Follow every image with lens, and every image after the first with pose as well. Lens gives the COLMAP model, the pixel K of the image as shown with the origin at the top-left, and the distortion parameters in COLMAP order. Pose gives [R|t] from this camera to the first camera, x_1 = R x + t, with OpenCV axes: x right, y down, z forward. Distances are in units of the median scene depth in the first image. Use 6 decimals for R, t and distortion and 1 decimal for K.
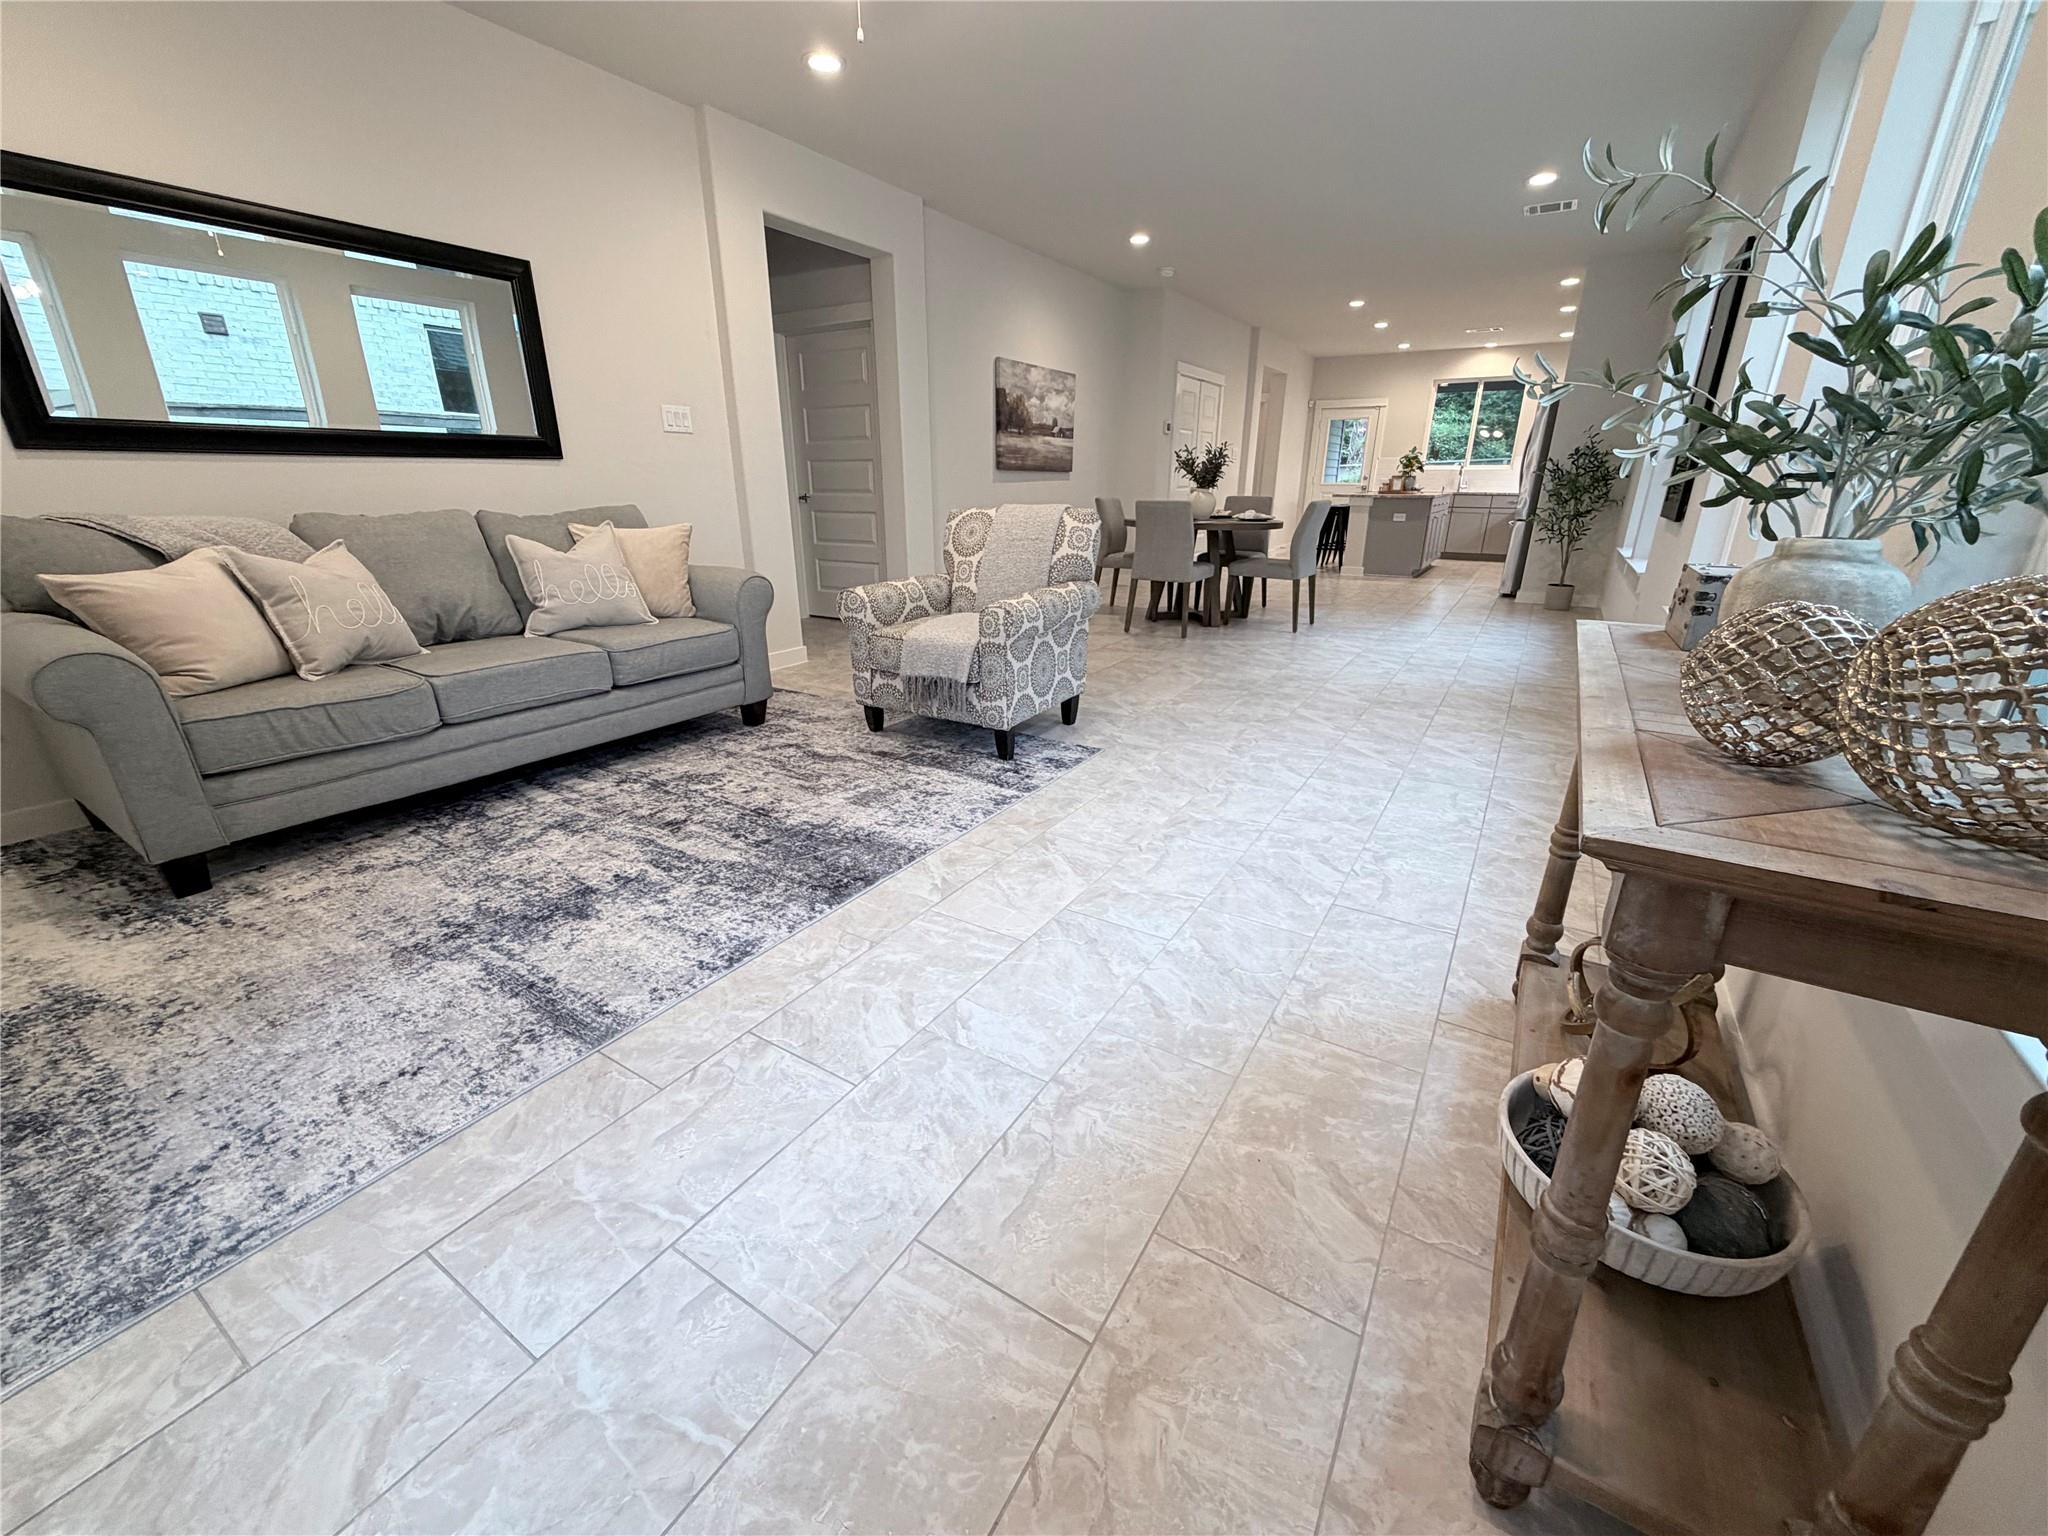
lens RADIAL K [[815.2, 0, 1019.4], [0, 815.2, 770.4], [0, 0, 1]] dist [-0.001792, 0.000477]
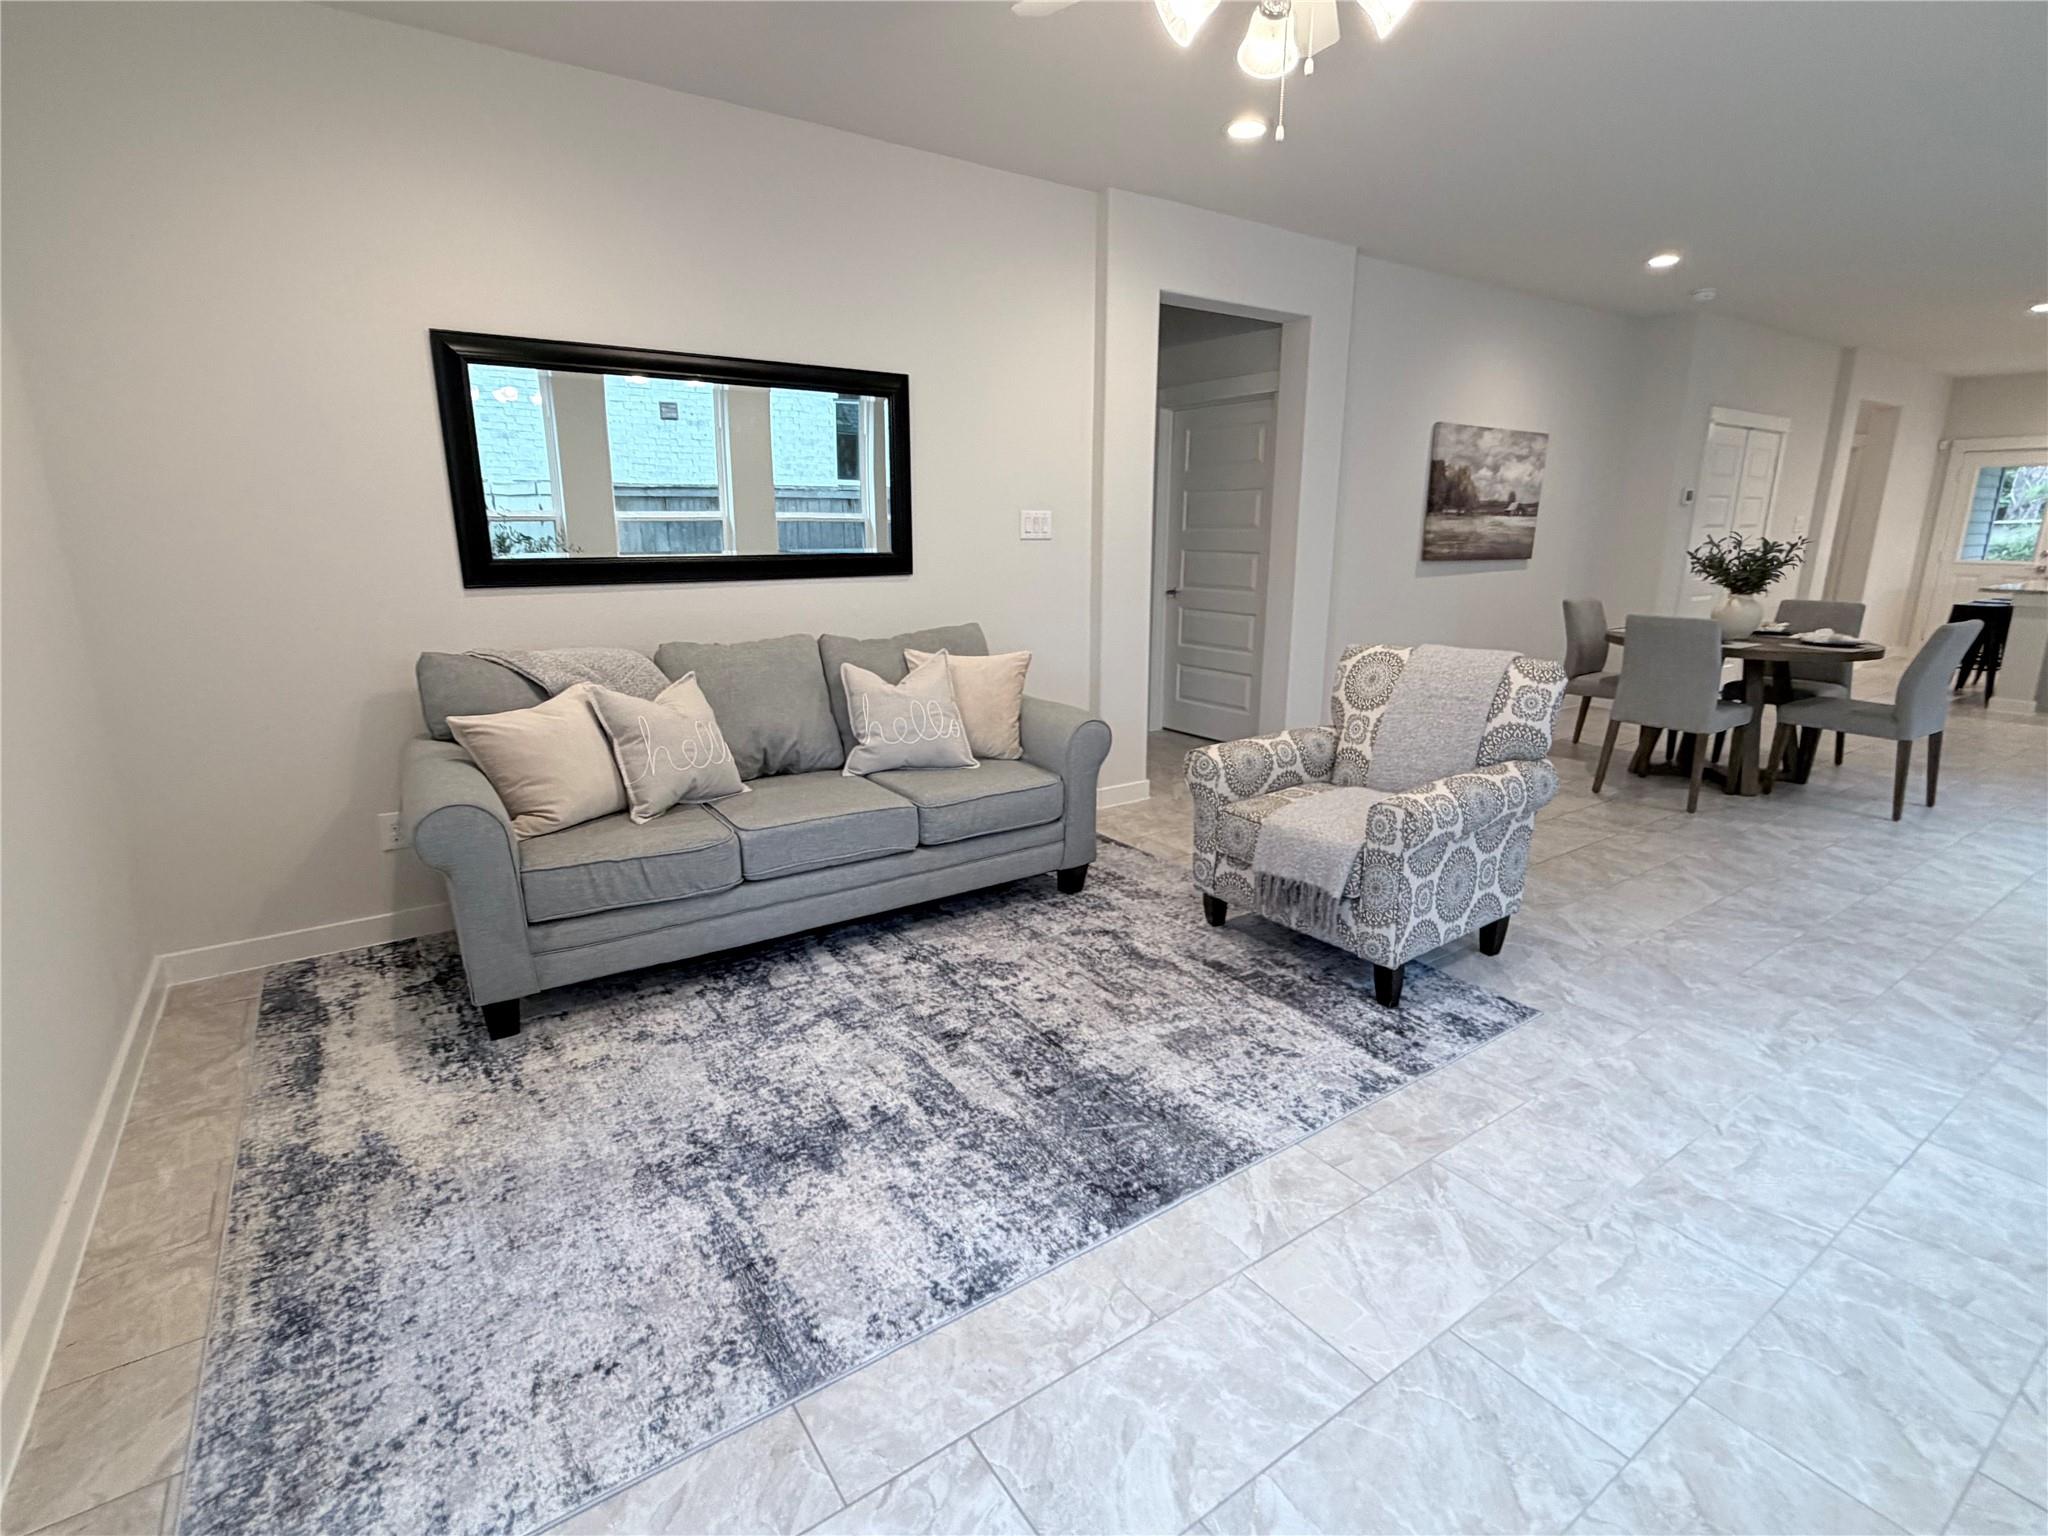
lens RADIAL K [[979.6, 0, 1024.0], [0, 979.6, 768.0], [0, 0, 1]] dist [0.000014, 0.000111]
pose [[0.918700, 0.095047, -0.383348, 0.000504], [-0.133042, 0.988360, -0.073783, -0.122621], [0.371873, 0.118786, 0.920652, 0.065721]]
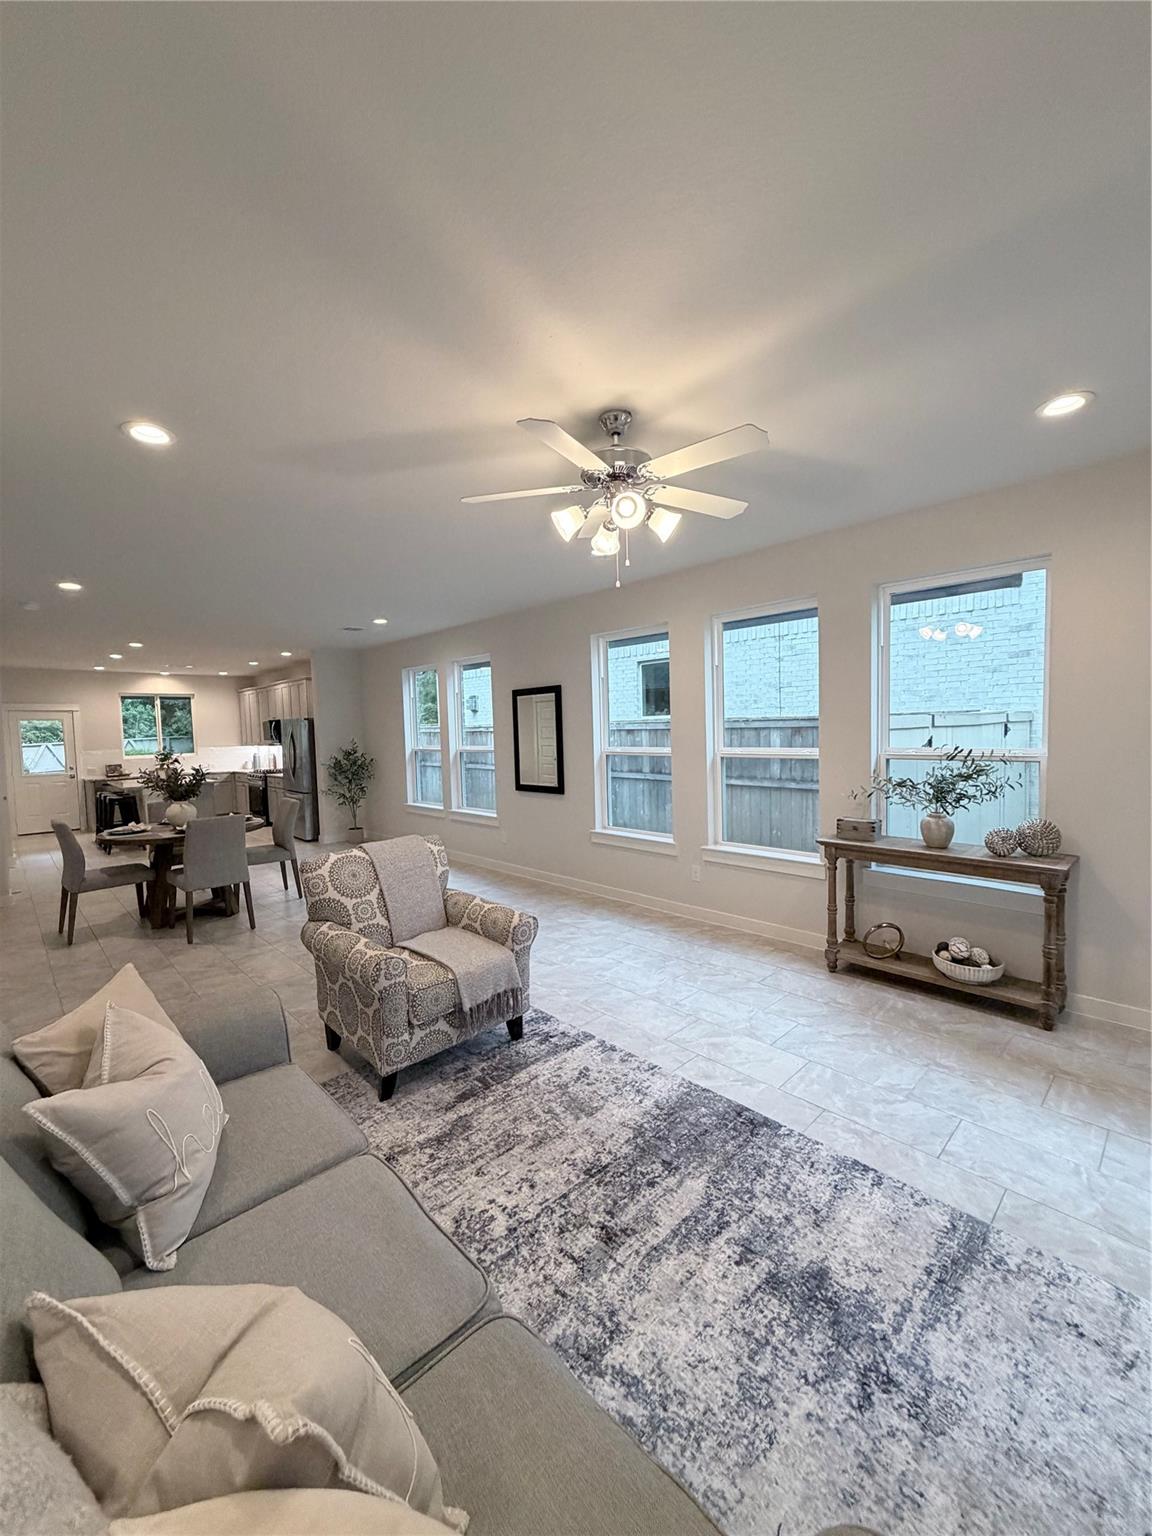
lens RADIAL K [[611.4, 0, 576.0], [0, 611.4, 768.0], [0, 0, 1]] dist [-0.001792, 0.000477]
pose [[0.242715, -0.071086, 0.967490, -0.921910], [0.353461, 0.935236, -0.019956, -0.371317], [-0.903413, 0.346814, 0.252122, 0.589048]]
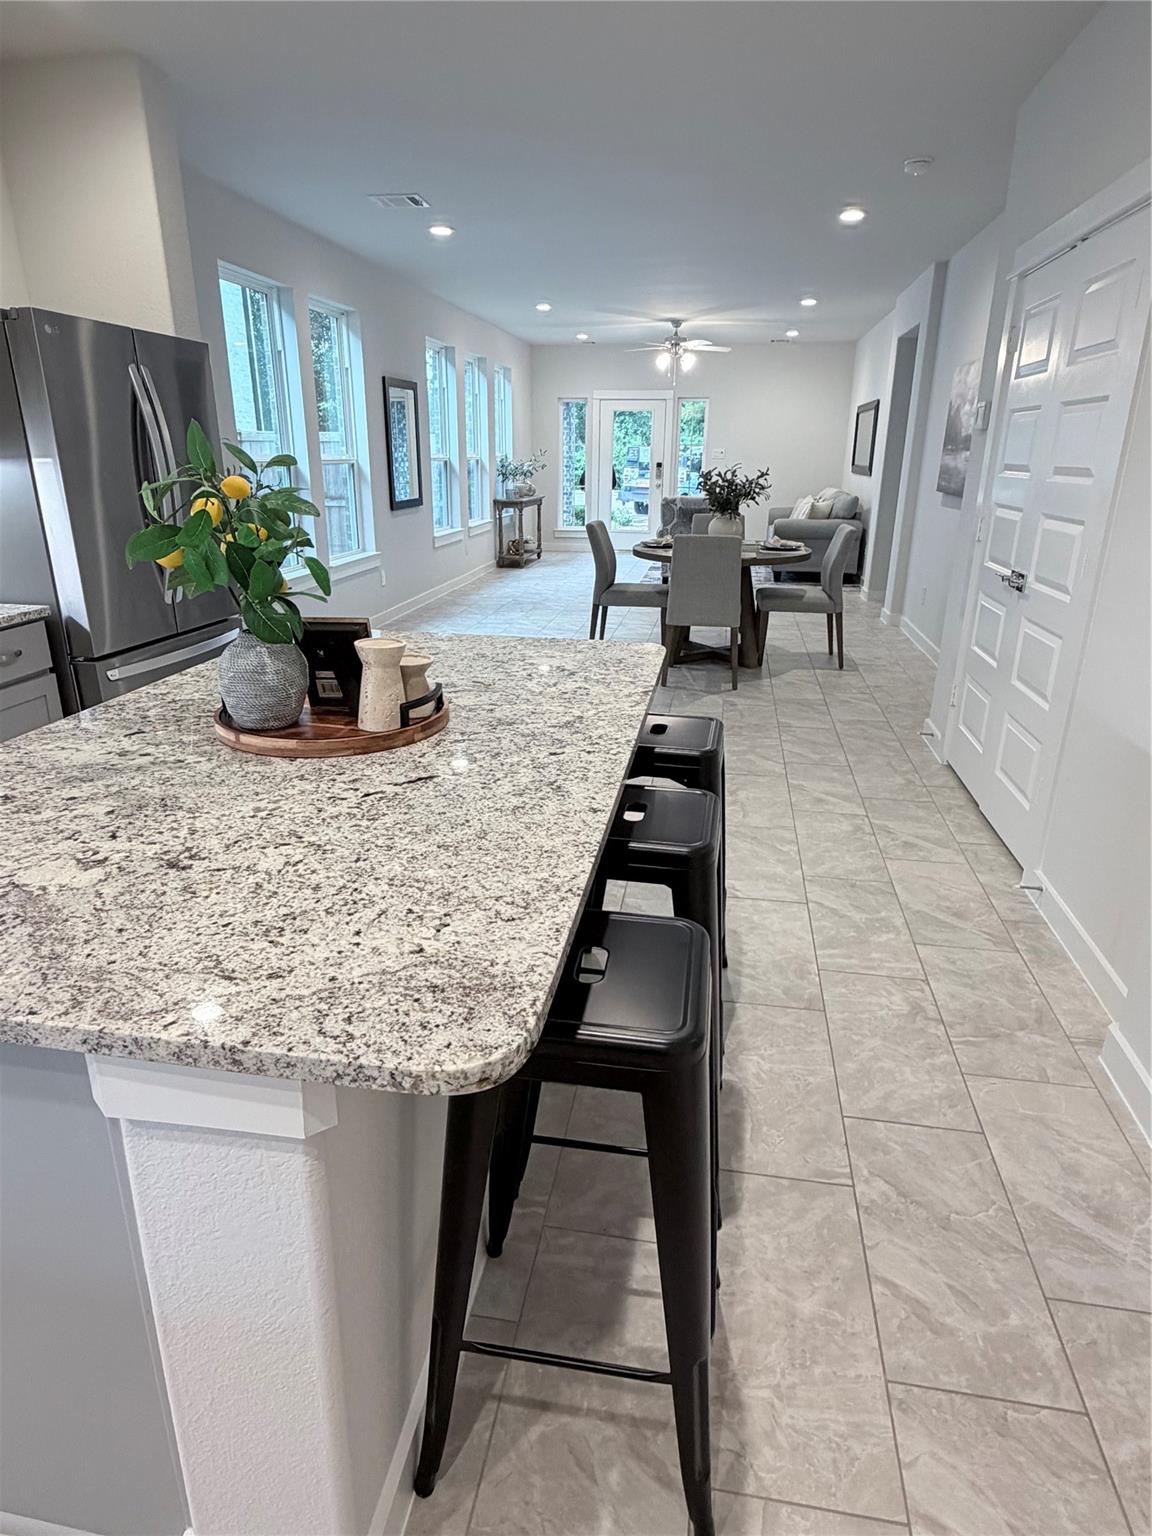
lens RADIAL K [[882.5, 0, 576.0], [0, 882.5, 768.0], [0, 0, 1]] dist [0.000907, -0.000028]
pose [[-0.924329, 0.120393, -0.362107, 1.546728], [-0.138944, 0.777604, 0.613210, -1.425302], [0.355402, 0.617120, -0.702034, 3.658970]]
